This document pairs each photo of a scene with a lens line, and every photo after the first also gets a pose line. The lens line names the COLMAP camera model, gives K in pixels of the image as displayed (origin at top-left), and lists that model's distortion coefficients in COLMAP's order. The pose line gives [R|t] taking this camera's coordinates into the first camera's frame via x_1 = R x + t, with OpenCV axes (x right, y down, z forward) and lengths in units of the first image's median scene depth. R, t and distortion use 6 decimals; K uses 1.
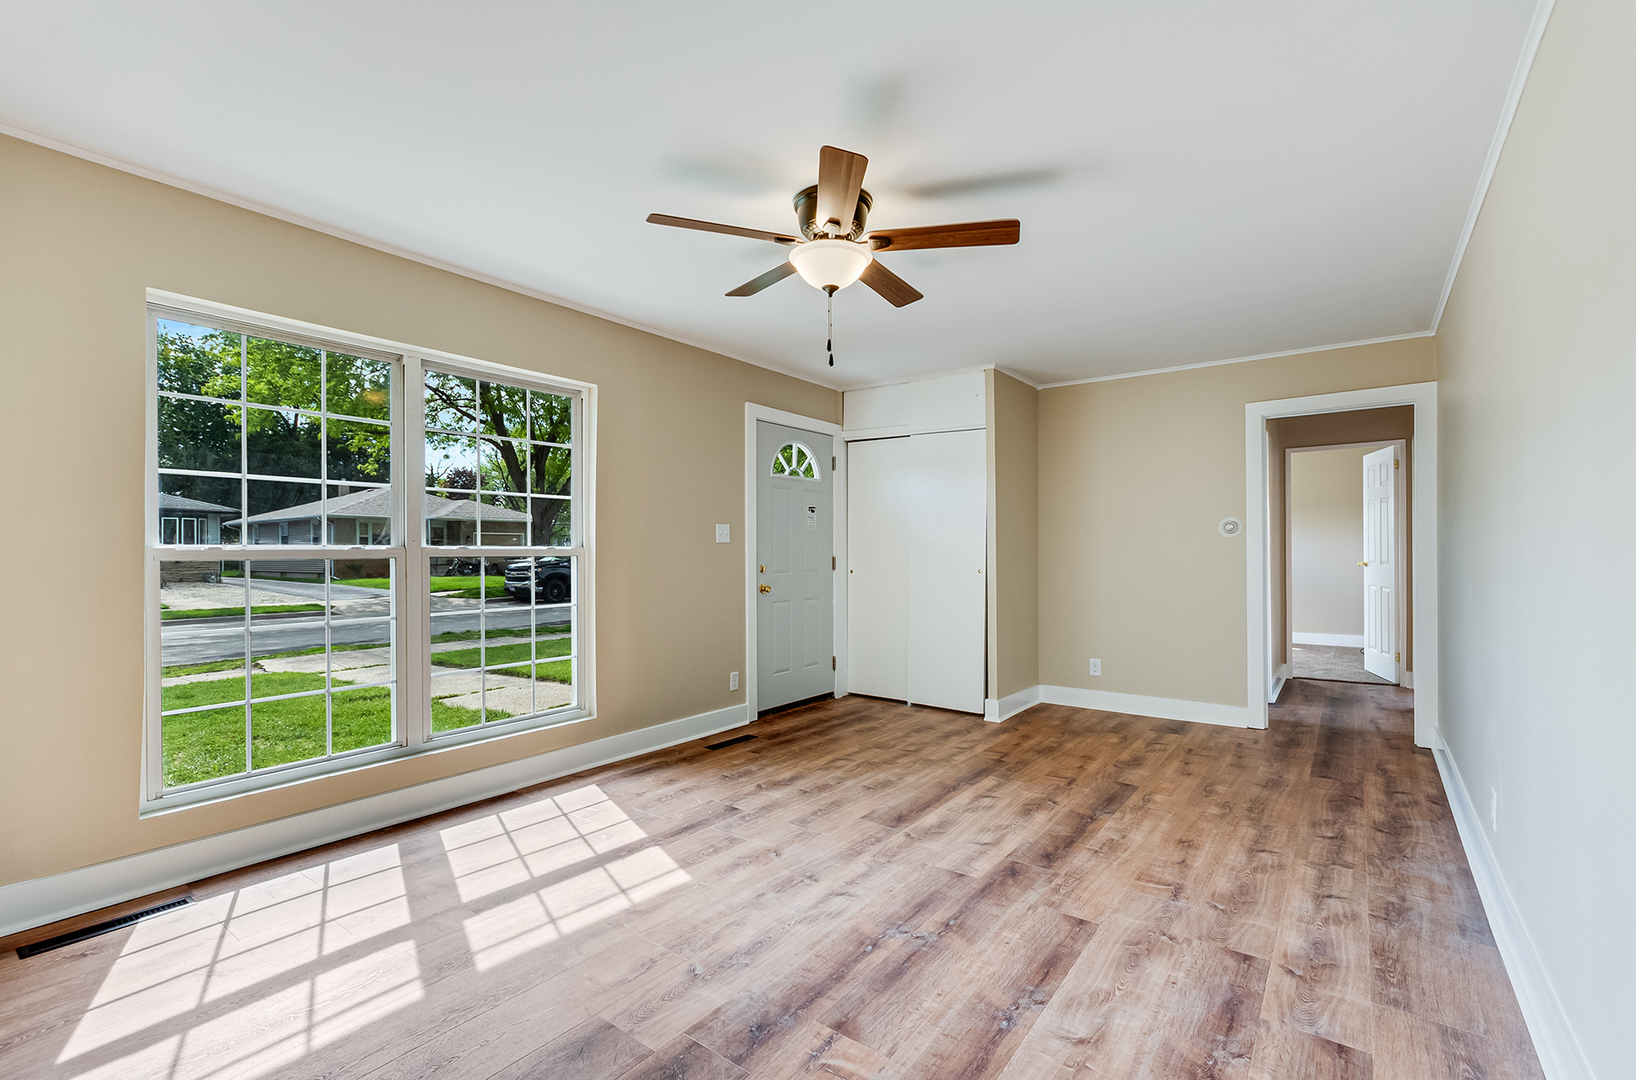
lens RADIAL K [[715.9, 0, 815.3], [0, 715.9, 547.3], [0, 0, 1]] dist [0.001421, 0.000205]
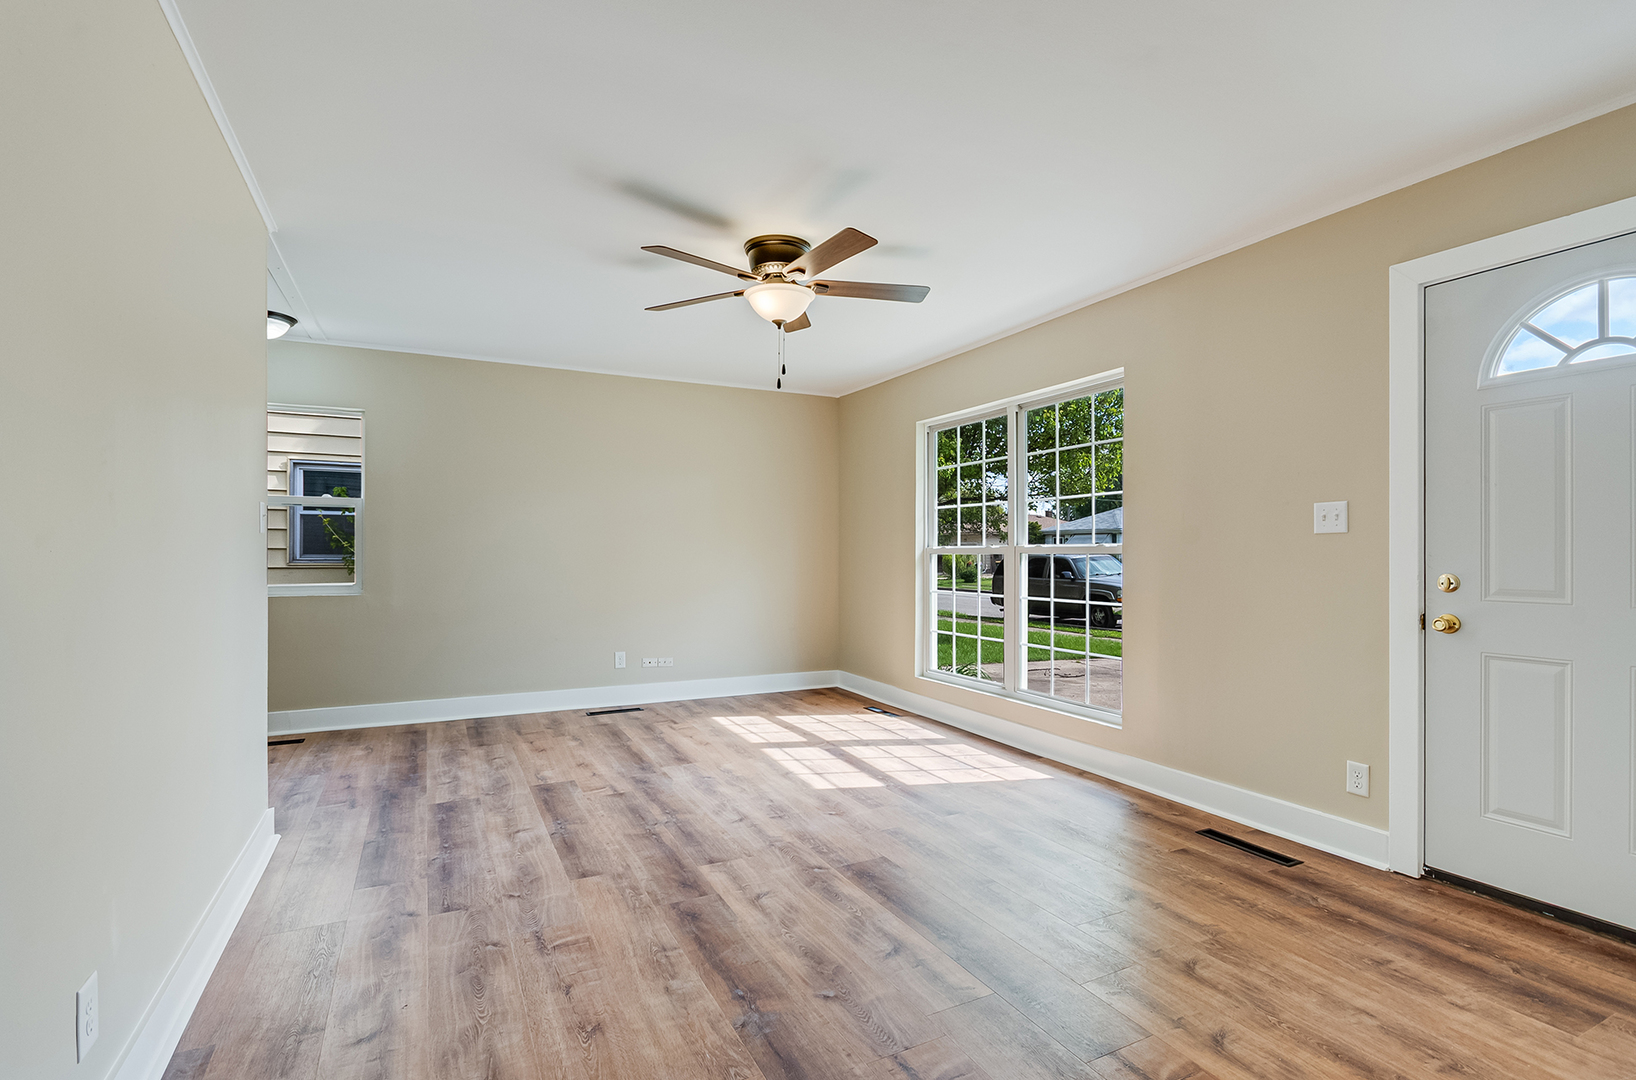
lens RADIAL K [[765.8, 0, 815.5], [0, 765.8, 548.1], [0, 0, 1]] dist [-0.002248, -0.000433]
pose [[-0.440155, -0.003302, -0.897916, 1.102695], [0.005851, 0.999961, -0.006546, 0.013428], [0.897903, -0.008135, -0.440119, 1.584798]]
